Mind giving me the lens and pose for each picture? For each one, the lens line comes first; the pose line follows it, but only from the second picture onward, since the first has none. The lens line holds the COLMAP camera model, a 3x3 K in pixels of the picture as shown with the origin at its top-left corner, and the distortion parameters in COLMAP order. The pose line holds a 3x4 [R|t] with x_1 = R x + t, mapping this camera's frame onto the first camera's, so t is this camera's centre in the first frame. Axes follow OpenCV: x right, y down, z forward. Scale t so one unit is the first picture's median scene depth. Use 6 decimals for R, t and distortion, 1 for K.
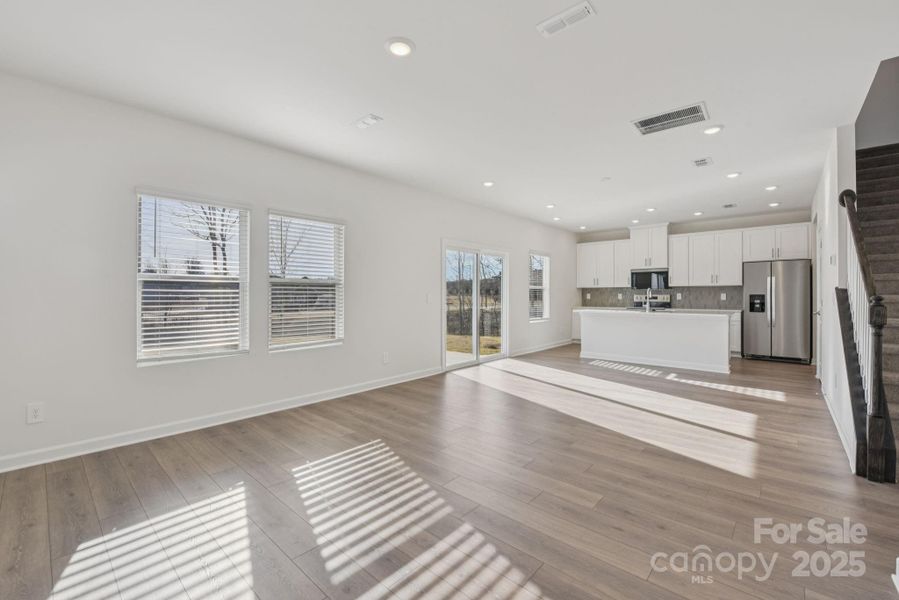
lens RADIAL K [[373.9, 0, 449.5], [0, 373.9, 300.0], [0, 0, 1]] dist [-0.001026, -0.000083]
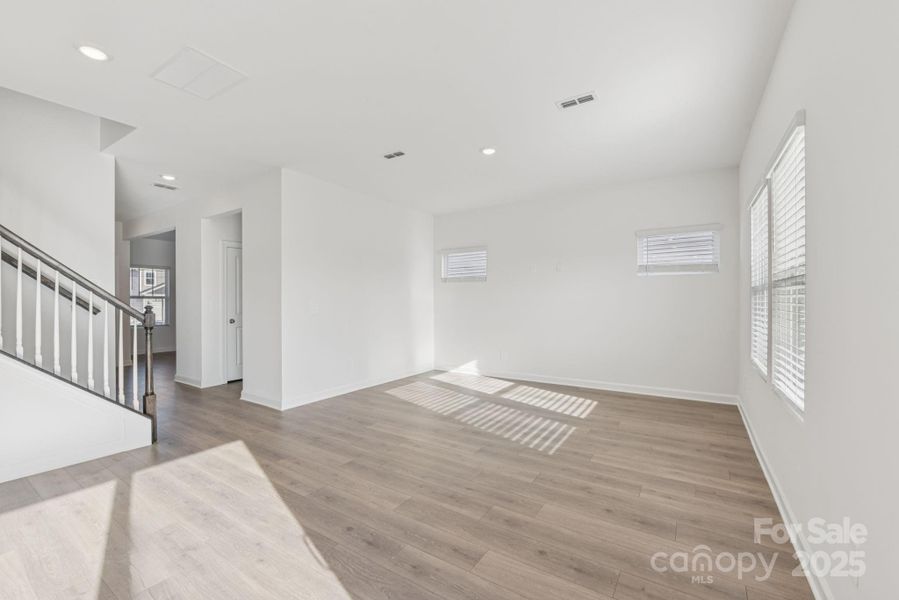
lens RADIAL K [[373.9, 0, 449.5], [0, 373.9, 300.0], [0, 0, 1]] dist [-0.001026, -0.000083]
pose [[-0.987565, 0.004020, -0.157163, 0.223144], [0.001817, 0.999898, 0.014158, -0.036225], [0.157203, 0.013696, -0.987471, 1.953480]]
